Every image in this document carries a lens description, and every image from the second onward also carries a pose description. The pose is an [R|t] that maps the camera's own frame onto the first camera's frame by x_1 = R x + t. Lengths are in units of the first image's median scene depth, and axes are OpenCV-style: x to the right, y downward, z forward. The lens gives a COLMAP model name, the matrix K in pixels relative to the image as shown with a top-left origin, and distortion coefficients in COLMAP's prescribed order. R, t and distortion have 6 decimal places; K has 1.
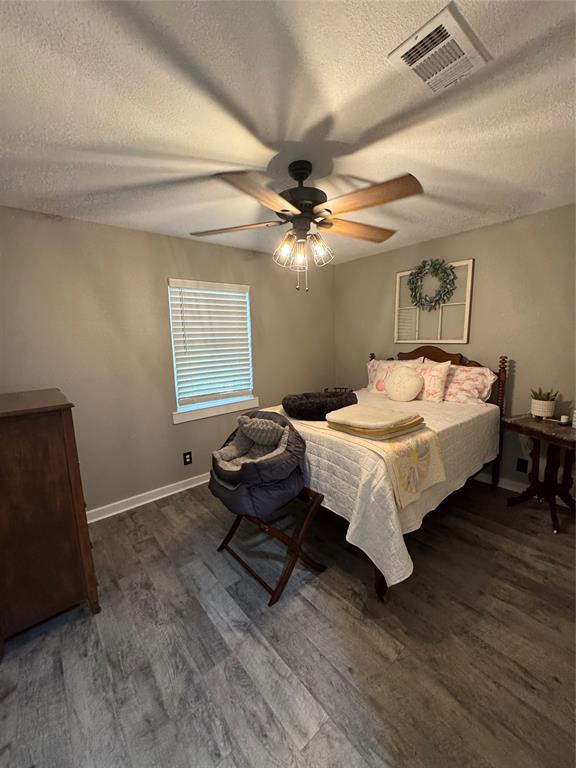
lens RADIAL K [[308.7, 0, 289.1], [0, 308.7, 385.0], [0, 0, 1]] dist [0.003114, 0.000232]
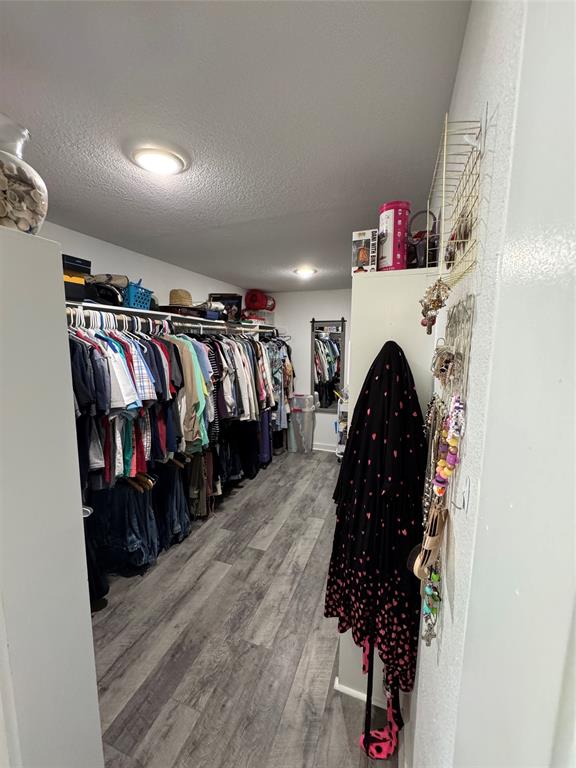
lens RADIAL K [[308.7, 0, 290.7], [0, 308.7, 384.6], [0, 0, 1]] dist [0.003114, 0.000232]
pose [[0.497916, 0.137768, -0.856212, 0.917243], [-0.146567, 0.986467, 0.073493, -0.068832], [0.854750, 0.088899, 0.511370, 0.287490]]
